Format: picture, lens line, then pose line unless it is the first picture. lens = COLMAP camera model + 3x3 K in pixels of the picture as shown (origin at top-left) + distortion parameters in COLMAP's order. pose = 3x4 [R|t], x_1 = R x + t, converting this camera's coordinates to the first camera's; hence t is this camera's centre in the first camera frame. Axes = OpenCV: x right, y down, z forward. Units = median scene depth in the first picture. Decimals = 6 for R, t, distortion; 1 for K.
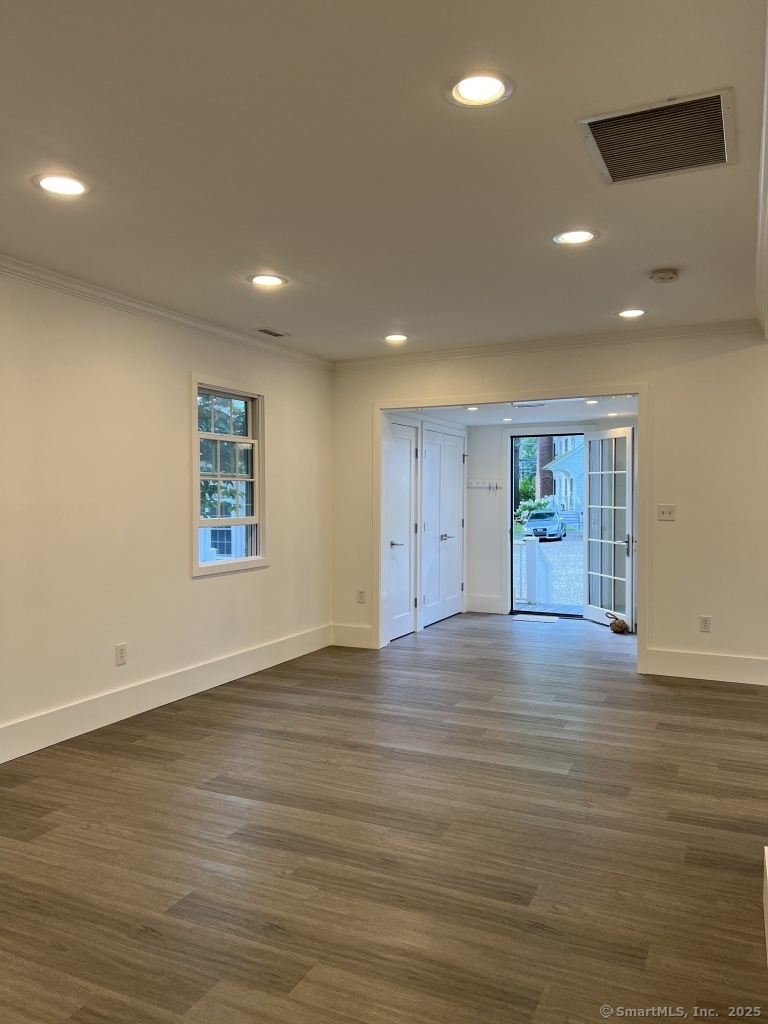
lens RADIAL K [[757.4, 0, 392.2], [0, 757.4, 510.9], [0, 0, 1]] dist [0.069868, -0.077400]
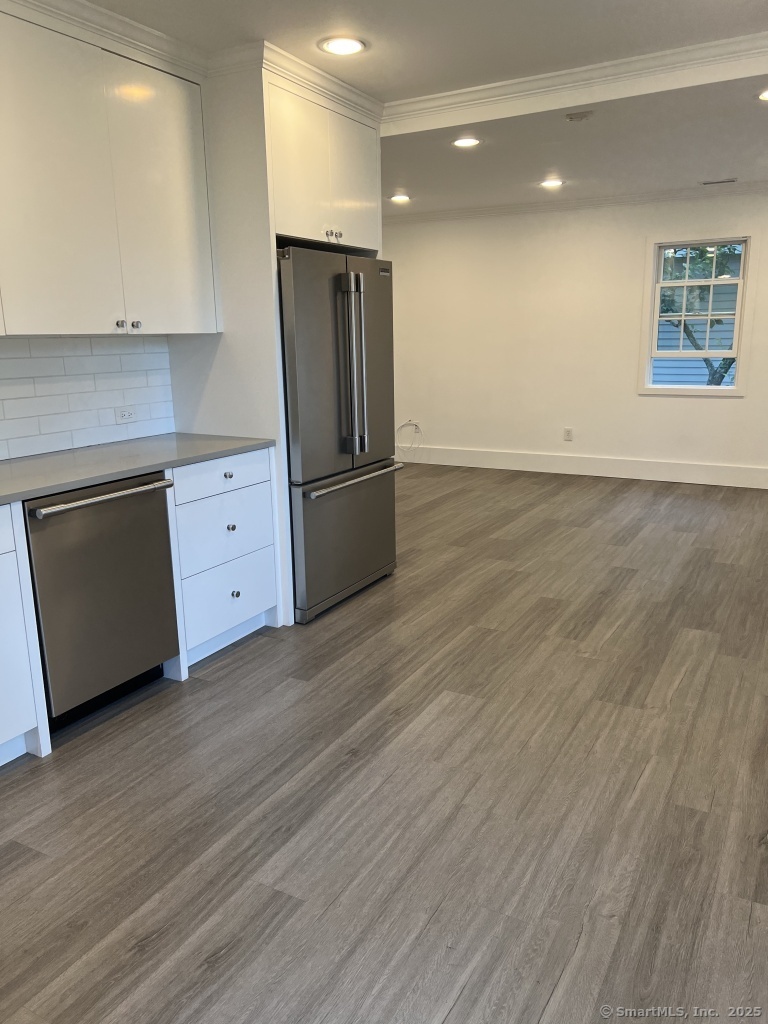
lens RADIAL K [[757.4, 0, 392.2], [0, 757.4, 510.9], [0, 0, 1]] dist [0.069868, -0.077400]
pose [[-0.077256, 0.230044, -0.970109, 1.172538], [0.001864, 0.973049, 0.230592, -0.028314], [0.997010, 0.016007, -0.075603, 0.662862]]
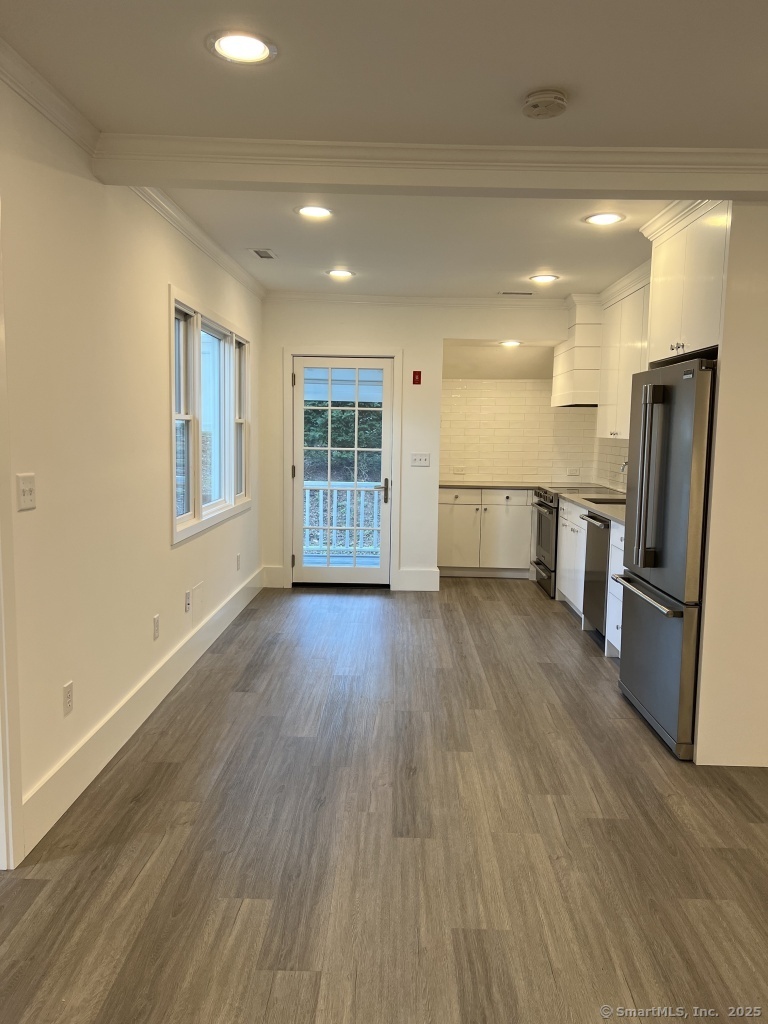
lens RADIAL K [[757.4, 0, 392.2], [0, 757.4, 510.9], [0, 0, 1]] dist [0.069868, -0.077400]
pose [[-0.409715, -0.109065, 0.905670, -0.155722], [-0.007535, 0.993198, 0.116196, -0.045931], [-0.912183, 0.040783, -0.407749, 1.092647]]
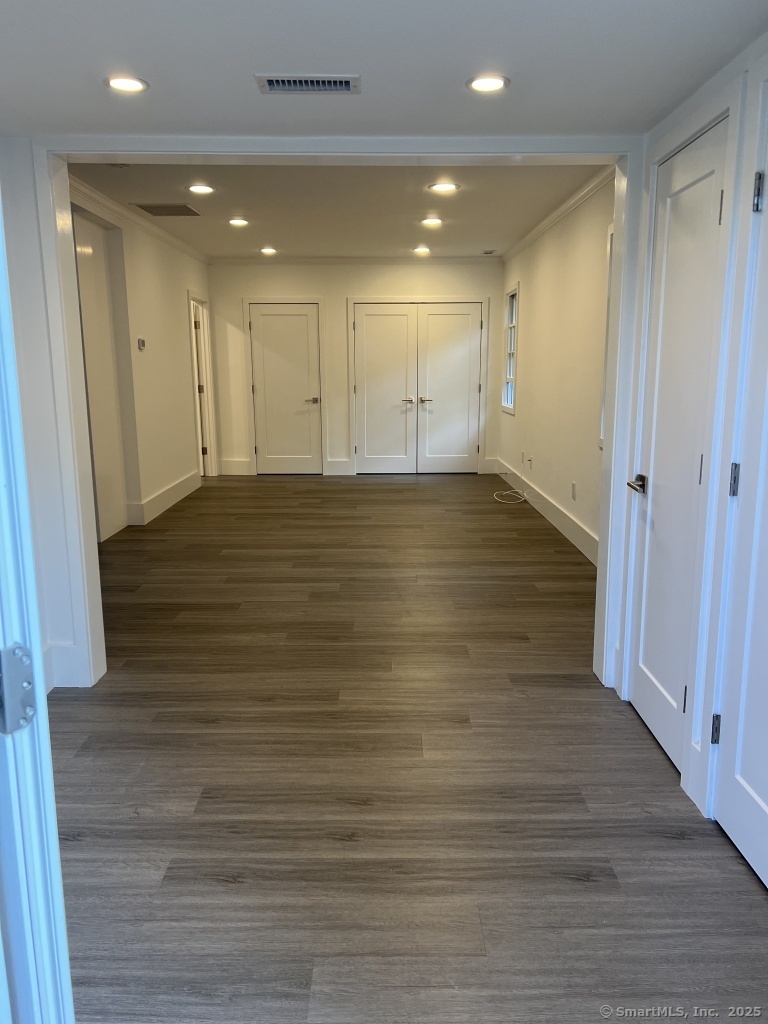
lens RADIAL K [[757.4, 0, 392.2], [0, 757.4, 510.9], [0, 0, 1]] dist [0.069868, -0.077400]
pose [[-0.904778, 0.095047, -0.415143, 0.394047], [0.002822, 0.976095, 0.217327, -0.040729], [0.425875, 0.195461, -0.883417, 1.773281]]
